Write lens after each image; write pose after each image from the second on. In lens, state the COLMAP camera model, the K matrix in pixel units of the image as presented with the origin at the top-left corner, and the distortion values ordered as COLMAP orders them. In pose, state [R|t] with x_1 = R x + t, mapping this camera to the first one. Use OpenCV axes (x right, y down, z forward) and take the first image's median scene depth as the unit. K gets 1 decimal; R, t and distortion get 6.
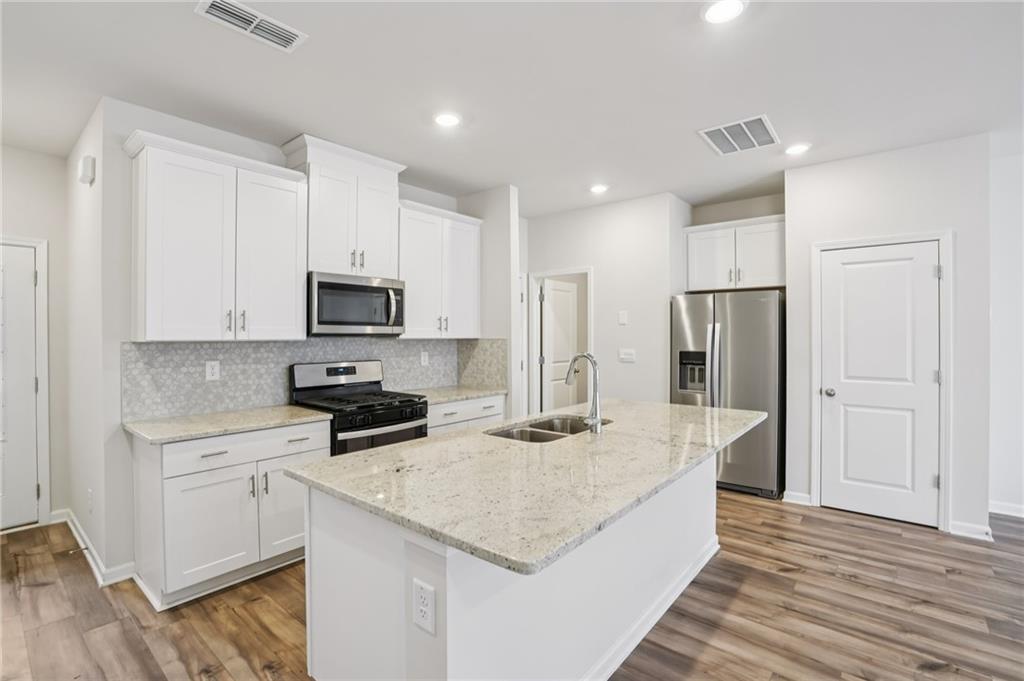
lens RADIAL K [[471.7, 0, 507.6], [0, 471.7, 333.7], [0, 0, 1]] dist [-0.055080, 0.020120]
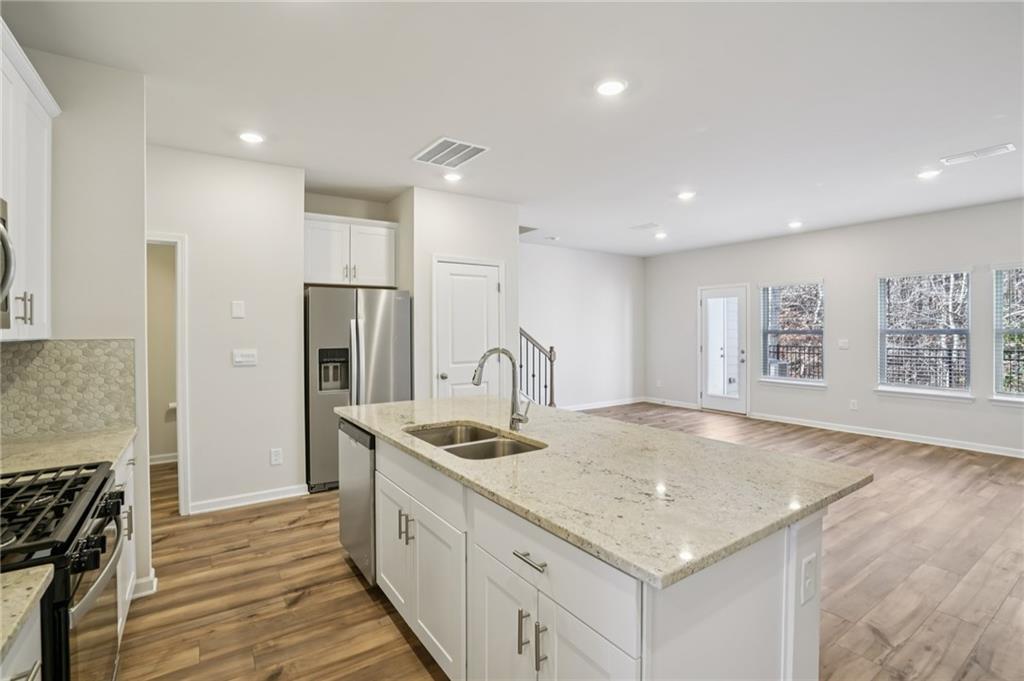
lens RADIAL K [[471.7, 0, 507.6], [0, 471.7, 333.7], [0, 0, 1]] dist [-0.055080, 0.020120]
pose [[0.286035, -0.008838, 0.958178, -0.487798], [0.004629, 0.999959, 0.007841, 0.002882], [-0.958208, 0.002193, 0.286064, 0.476803]]
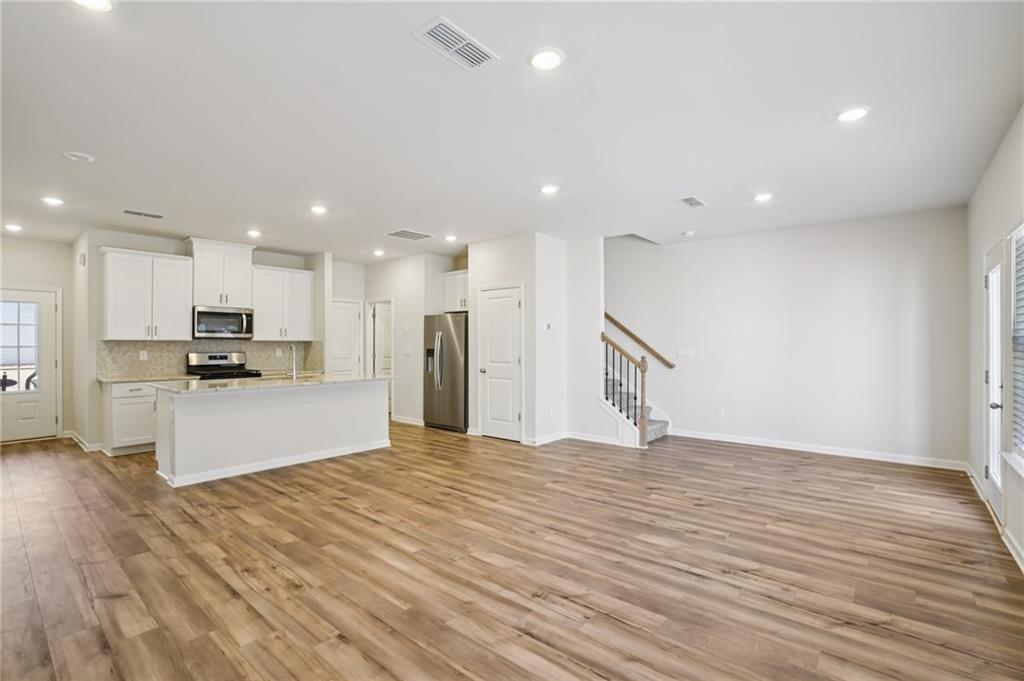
lens RADIAL K [[469.3, 0, 508.0], [0, 469.3, 341.6], [0, 0, 1]] dist [-0.059214, 0.024699]
pose [[0.999948, 0.001489, -0.010077, 0.828735], [-0.001511, 0.999996, -0.002179, 0.018697], [0.010074, 0.002195, 0.999947, -0.833245]]
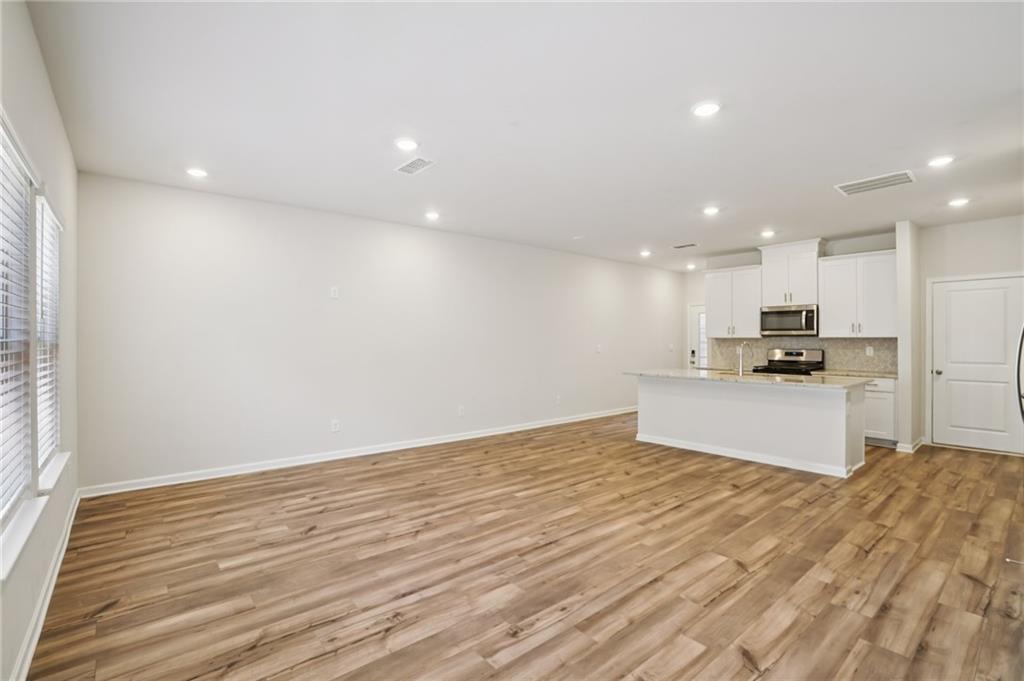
lens RADIAL K [[469.3, 0, 508.0], [0, 469.3, 341.6], [0, 0, 1]] dist [-0.059214, 0.024699]
pose [[-0.179579, 0.003376, -0.983738, 1.759841], [0.003546, 0.999990, 0.002784, 0.018639], [0.983737, -0.002988, -0.179589, 0.176031]]
